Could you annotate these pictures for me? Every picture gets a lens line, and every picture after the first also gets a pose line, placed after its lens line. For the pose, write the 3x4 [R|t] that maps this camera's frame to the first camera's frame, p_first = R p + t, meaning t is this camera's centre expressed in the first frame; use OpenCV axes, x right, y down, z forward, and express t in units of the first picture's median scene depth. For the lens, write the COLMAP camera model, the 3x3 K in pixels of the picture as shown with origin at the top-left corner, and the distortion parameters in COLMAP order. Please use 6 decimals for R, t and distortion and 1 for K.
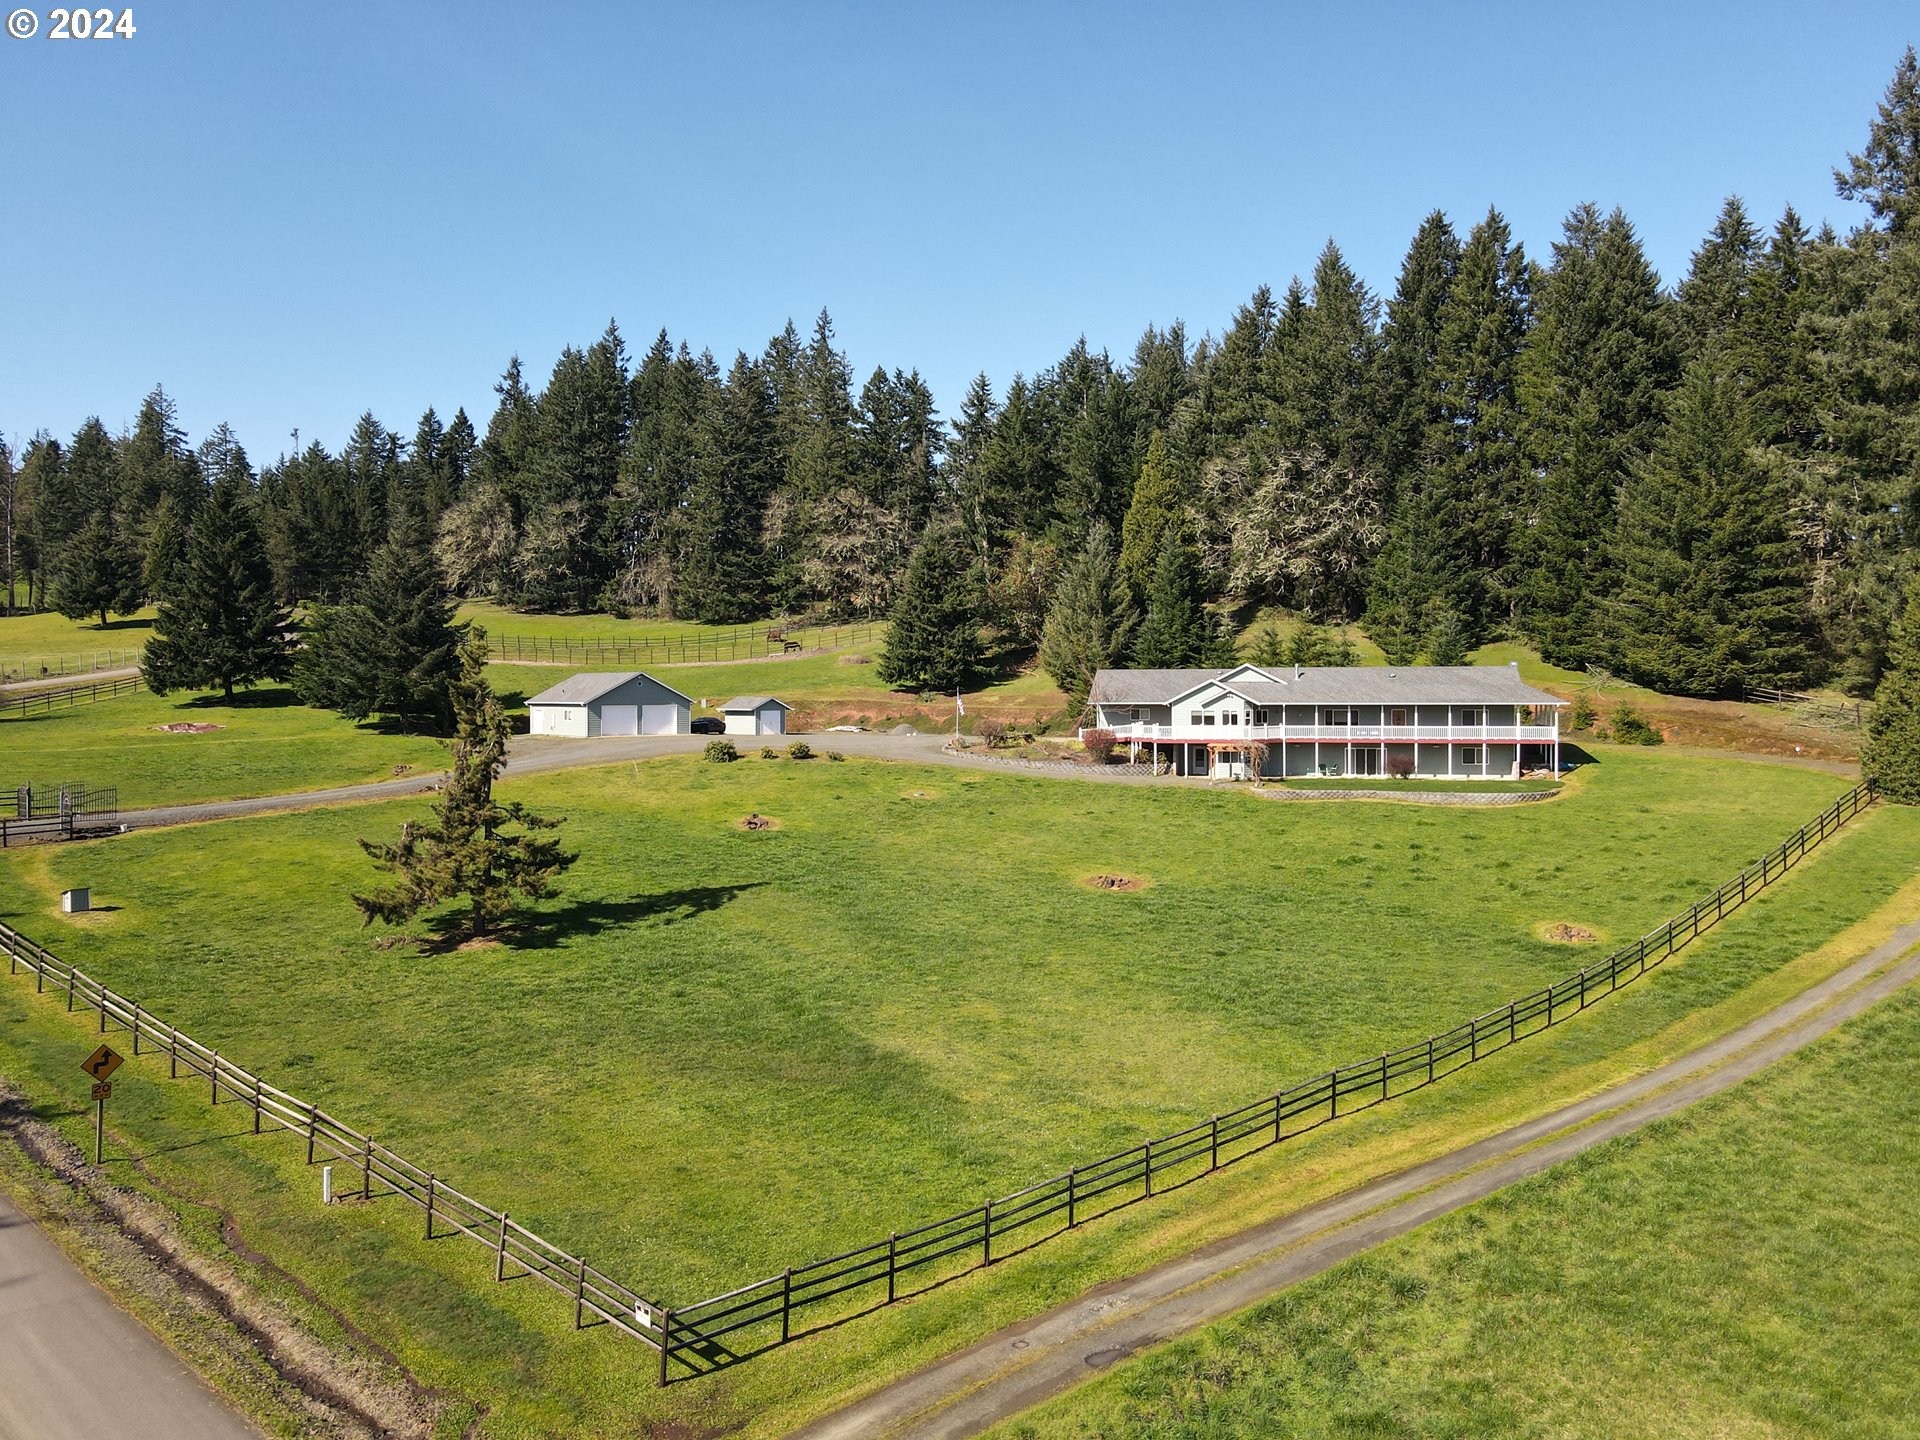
lens RADIAL K [[1412.6, 0, 960.3], [0, 1412.6, 707.9], [0, 0, 1]] dist [-0.002904, 0.034631]
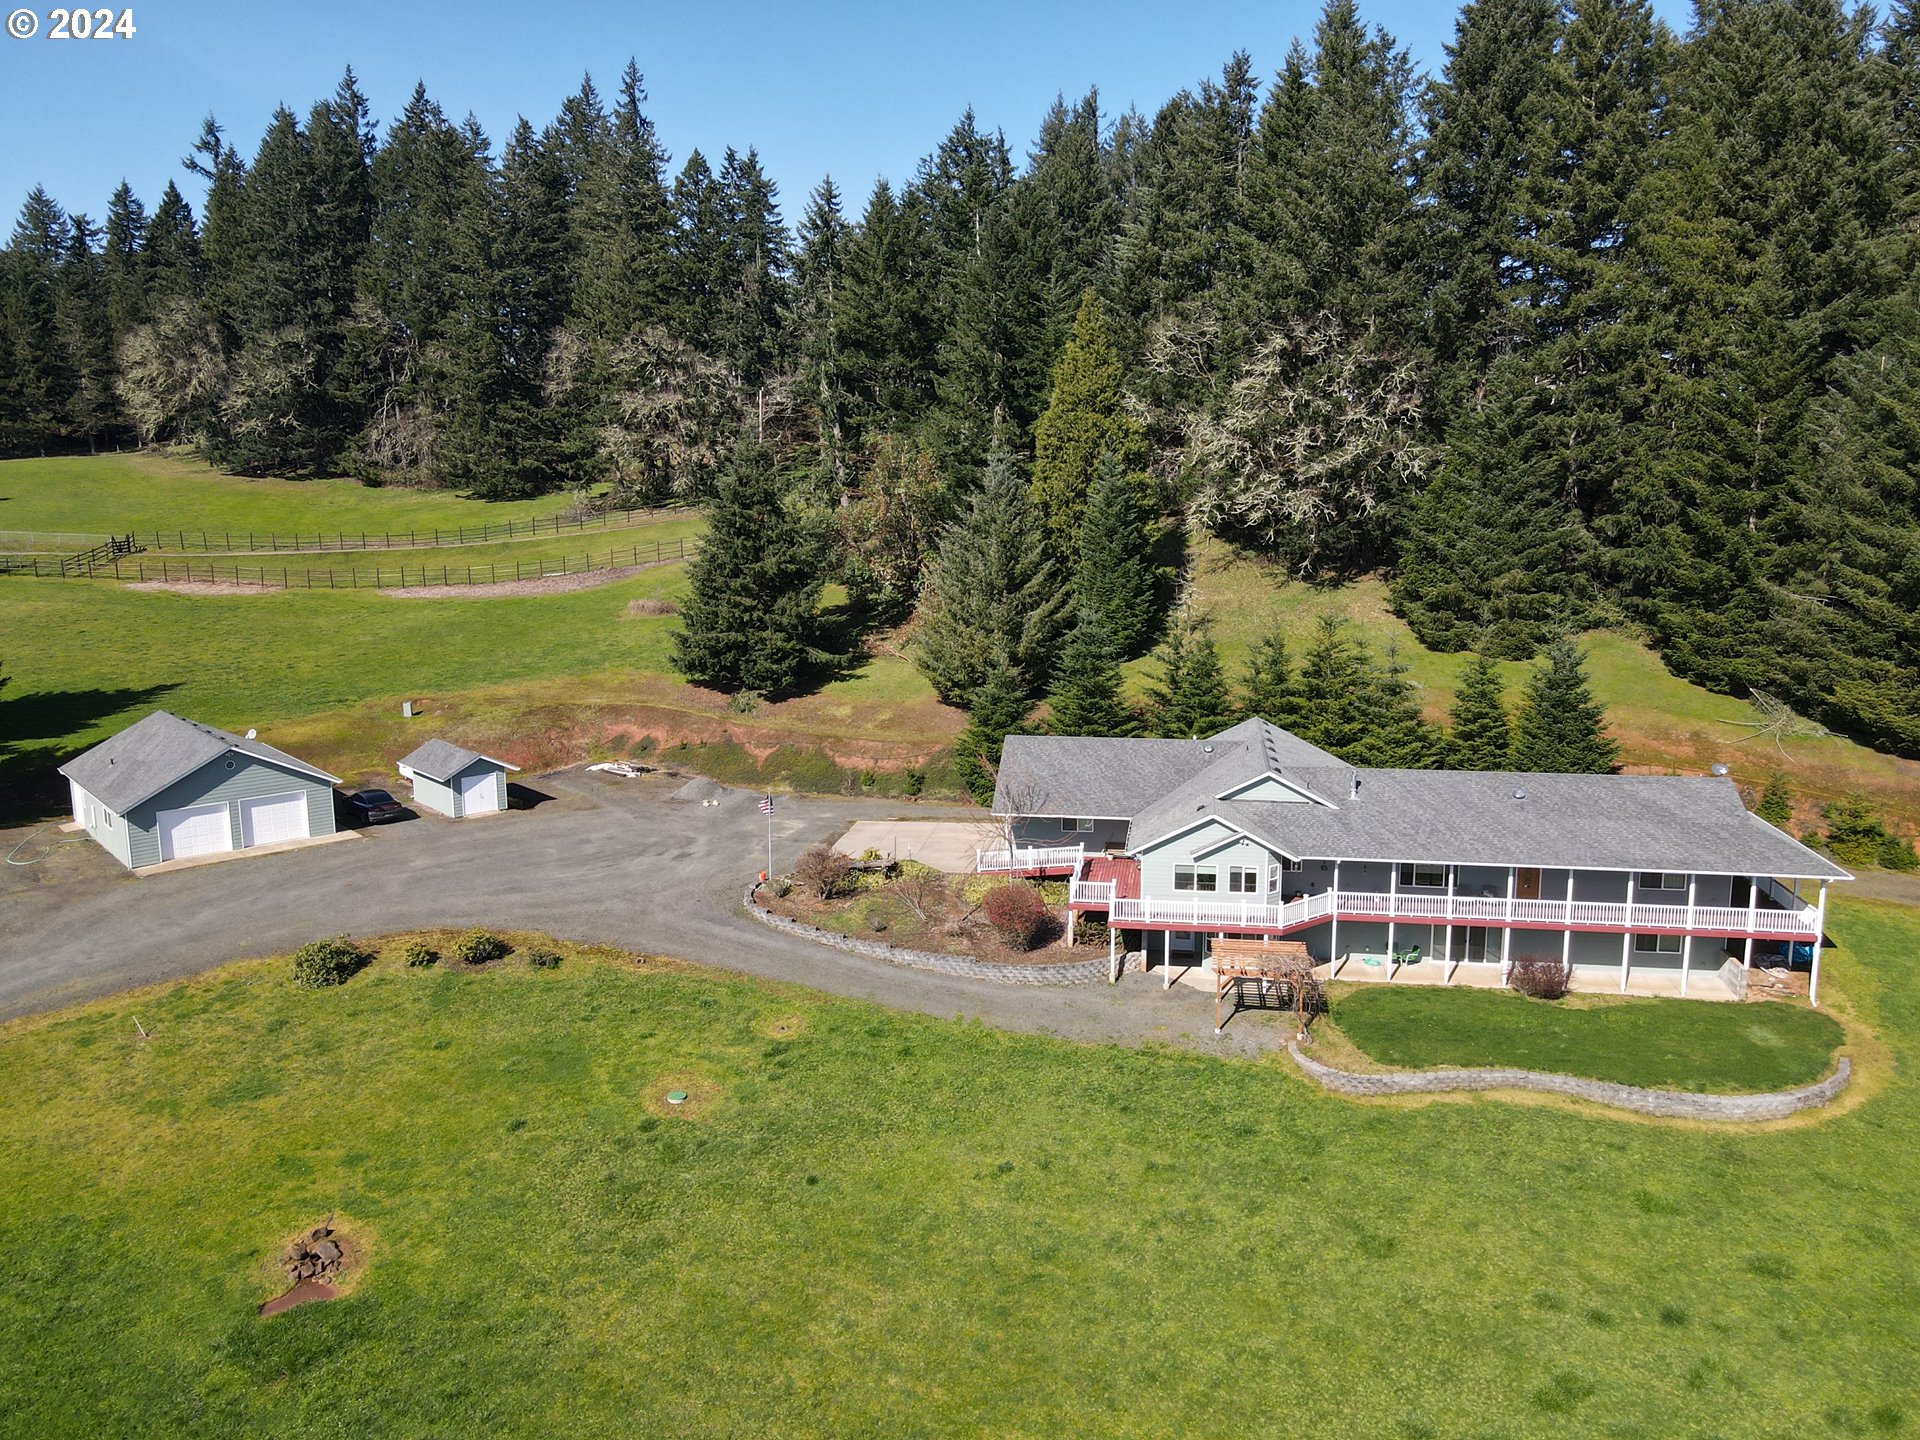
lens RADIAL K [[1412.6, 0, 960.3], [0, 1412.6, 707.9], [0, 0, 1]] dist [-0.002904, 0.034631]
pose [[0.996558, -0.017908, 0.080938, 0.023760], [0.004741, 0.987101, 0.160031, -0.110982], [-0.082760, -0.159096, 0.983788, 0.334476]]
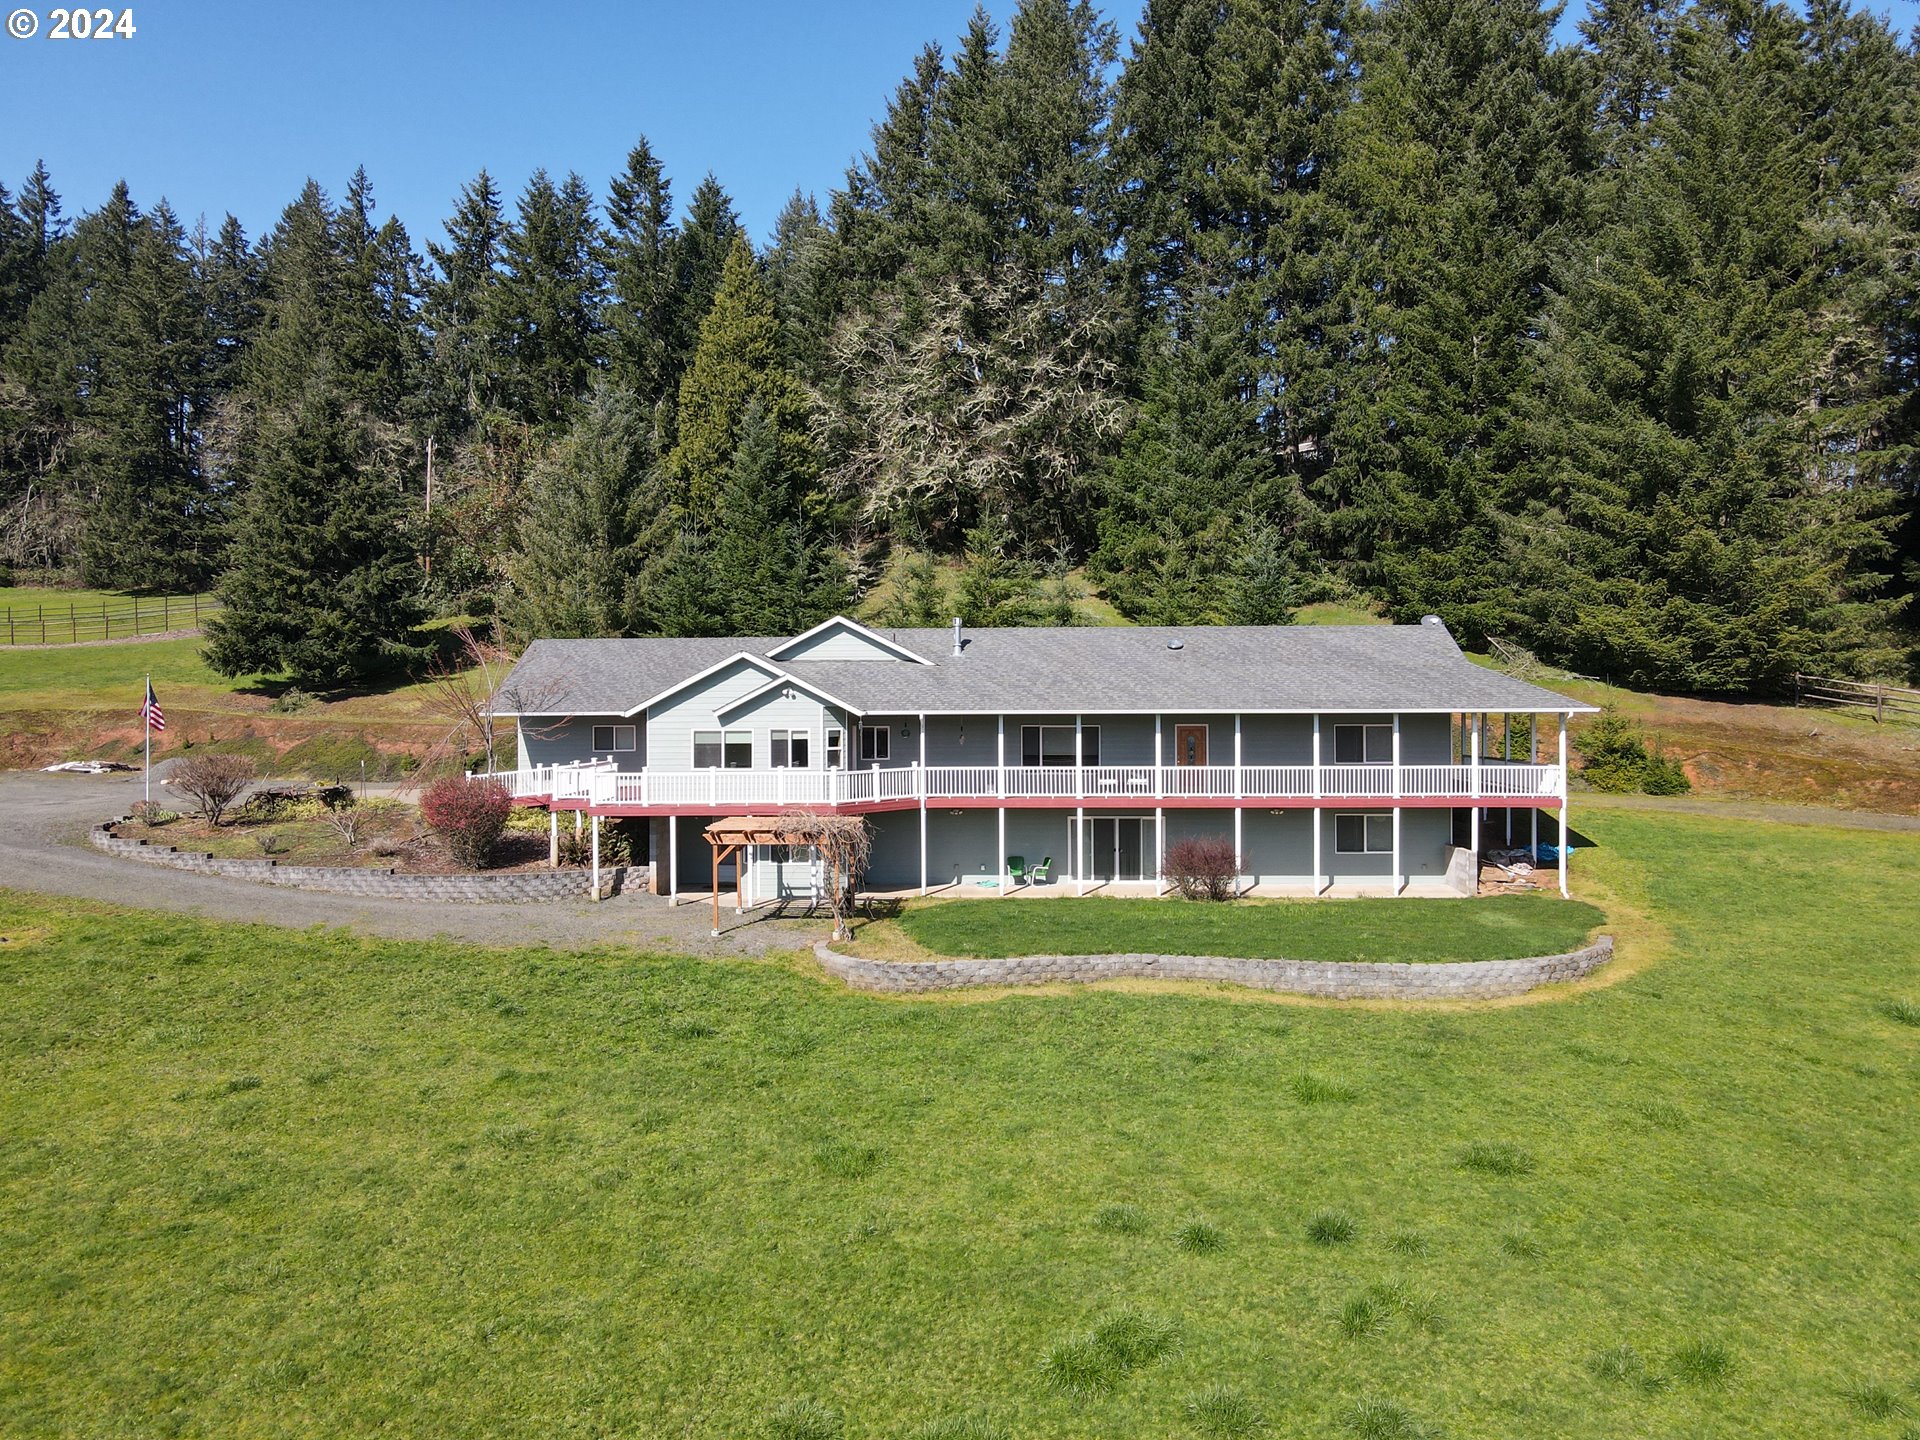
lens RADIAL K [[1412.6, 0, 960.3], [0, 1412.6, 707.9], [0, 0, 1]] dist [-0.002904, 0.034631]
pose [[0.980289, -0.002889, 0.197547, 0.115833], [0.004066, 0.999976, -0.005551, -0.001474], [-0.197526, 0.006245, 0.980278, 0.435559]]
